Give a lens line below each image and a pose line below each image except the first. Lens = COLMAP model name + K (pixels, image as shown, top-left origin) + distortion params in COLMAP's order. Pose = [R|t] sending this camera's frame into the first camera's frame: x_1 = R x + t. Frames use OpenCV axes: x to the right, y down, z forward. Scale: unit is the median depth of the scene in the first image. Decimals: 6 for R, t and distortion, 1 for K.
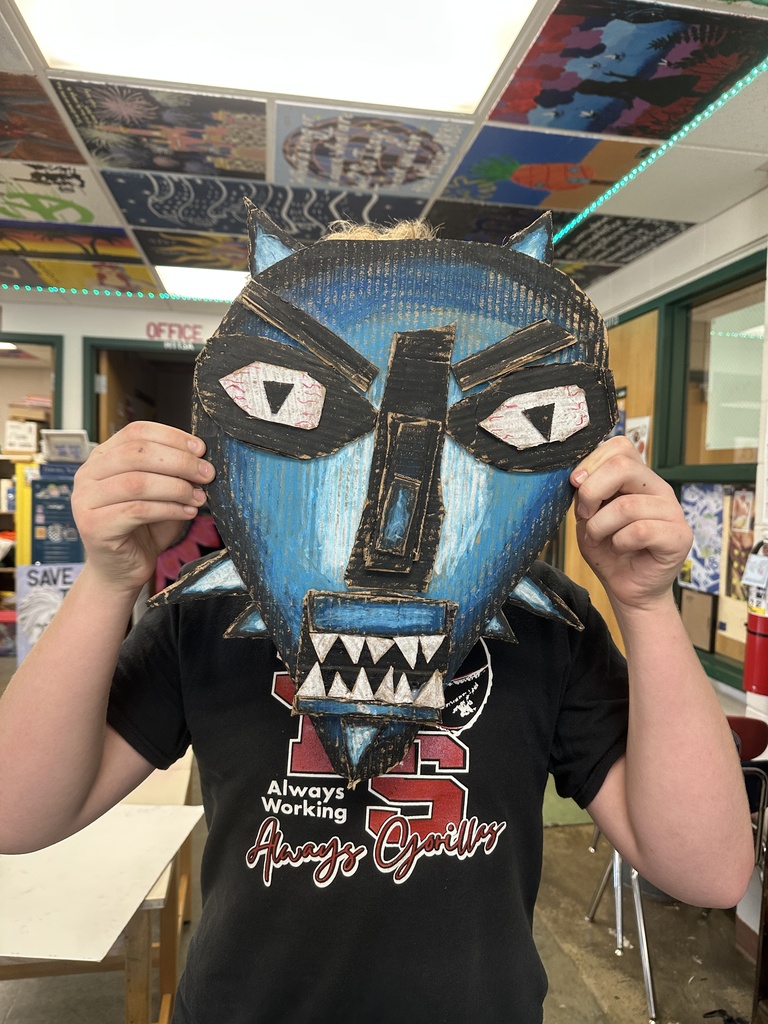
lens RADIAL K [[727.0, 0, 403.8], [0, 727.0, 502.1], [0, 0, 1]] dist [-0.020357, -0.000250]
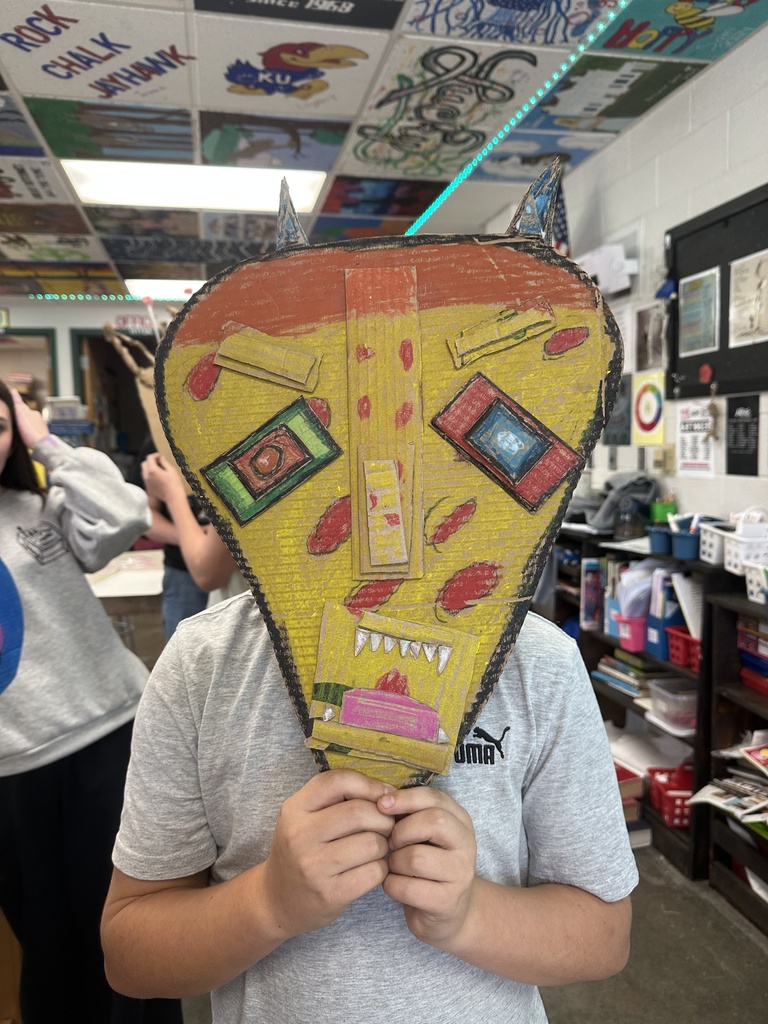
lens RADIAL K [[727.0, 0, 391.9], [0, 727.0, 503.4], [0, 0, 1]] dist [-0.020357, -0.000250]
pose [[0.997329, -0.053985, 0.049190, 0.124920], [0.051067, 0.996965, 0.058766, 0.083095], [-0.052214, -0.056097, 0.997059, -0.660108]]
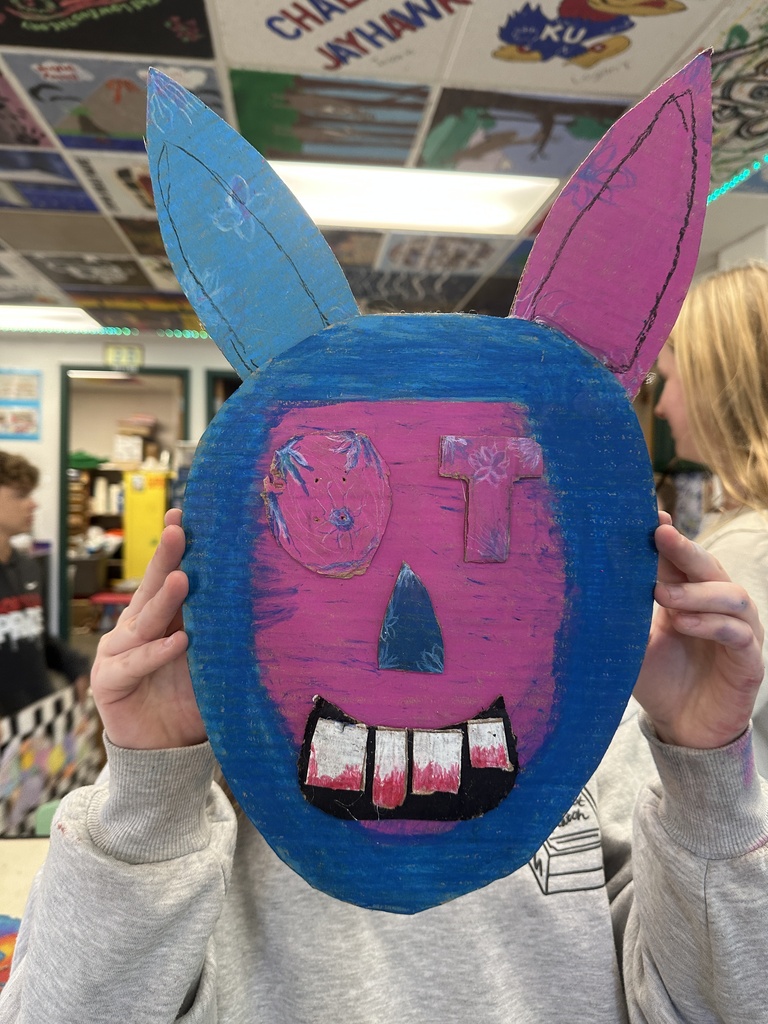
lens RADIAL K [[727.0, 0, 401.7], [0, 727.0, 509.4], [0, 0, 1]] dist [-0.020357, -0.000250]
pose [[0.998780, -0.013405, -0.047537, -0.061416], [0.013147, 0.999897, -0.005738, 0.051200], [0.047609, 0.005106, 0.998853, -0.422421]]
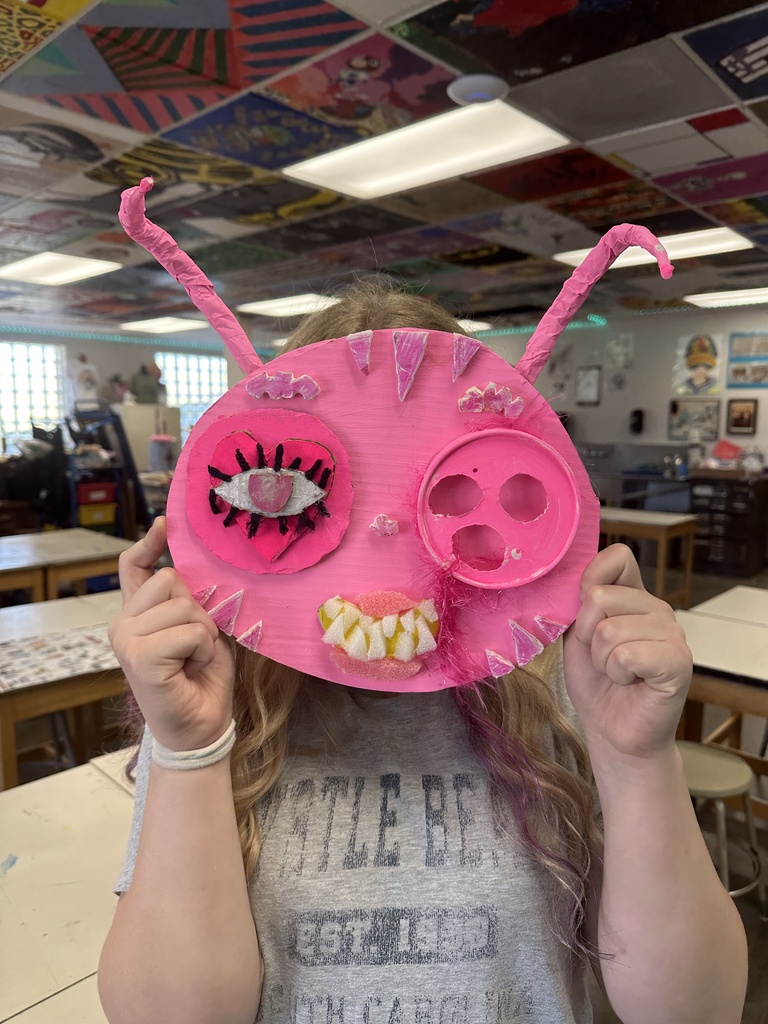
lens RADIAL K [[727.0, 0, 390.5], [0, 727.0, 521.3], [0, 0, 1]] dist [-0.020357, -0.000250]
pose [[0.603391, 0.082880, -0.793127, 0.093952], [-0.003270, 0.994833, 0.101471, 0.051167], [0.797439, -0.058633, 0.600544, -1.106622]]
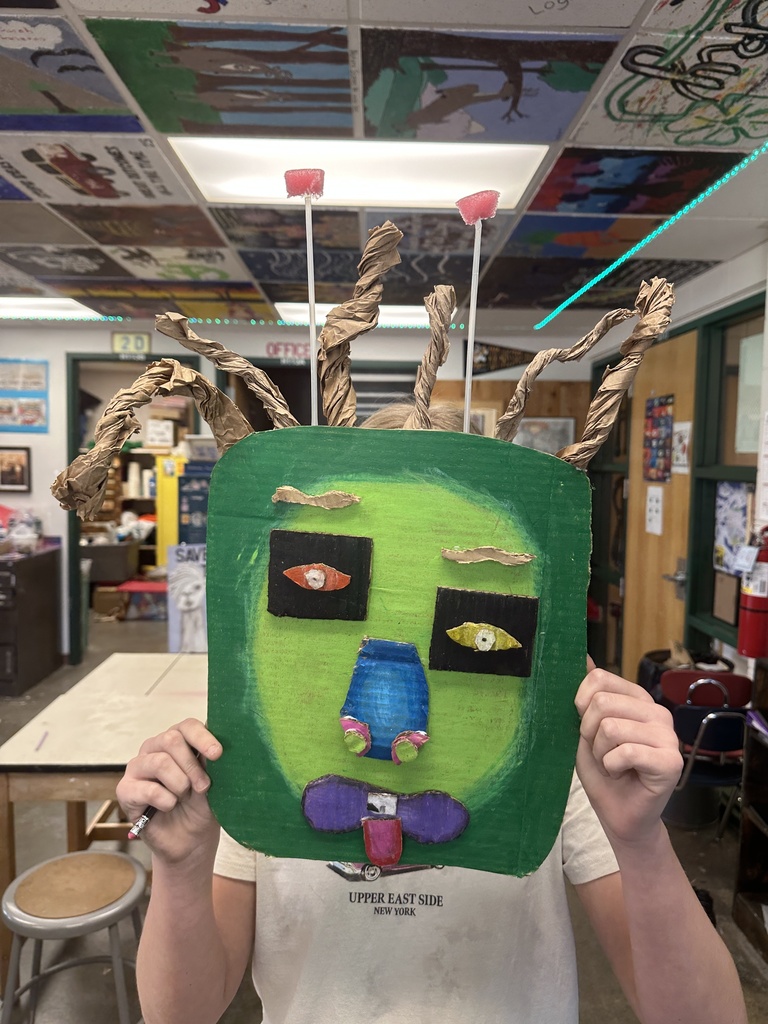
lens RADIAL K [[727.0, 0, 401.3], [0, 727.0, 505.1], [0, 0, 1]] dist [-0.020357, -0.000250]
pose [[0.989222, 0.000350, -0.146422, 0.062226], [0.004809, 0.999380, 0.034878, -0.033979], [0.146344, -0.035207, 0.988607, -0.248628]]
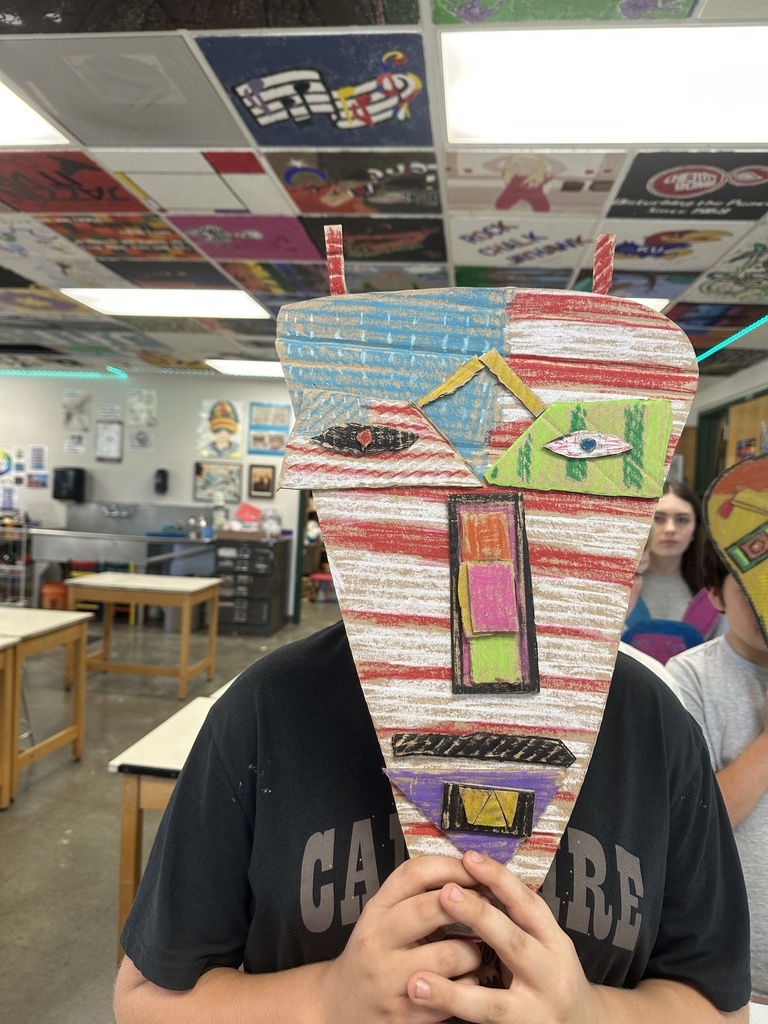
lens RADIAL K [[727.0, 0, 383.6], [0, 727.0, 544.7], [0, 0, 1]] dist [-0.020357, -0.000250]
pose [[0.953114, 0.043545, -0.299463, 0.018789], [-0.032933, 0.998641, 0.040395, 0.046777], [0.300815, -0.028639, 0.953252, -0.965469]]
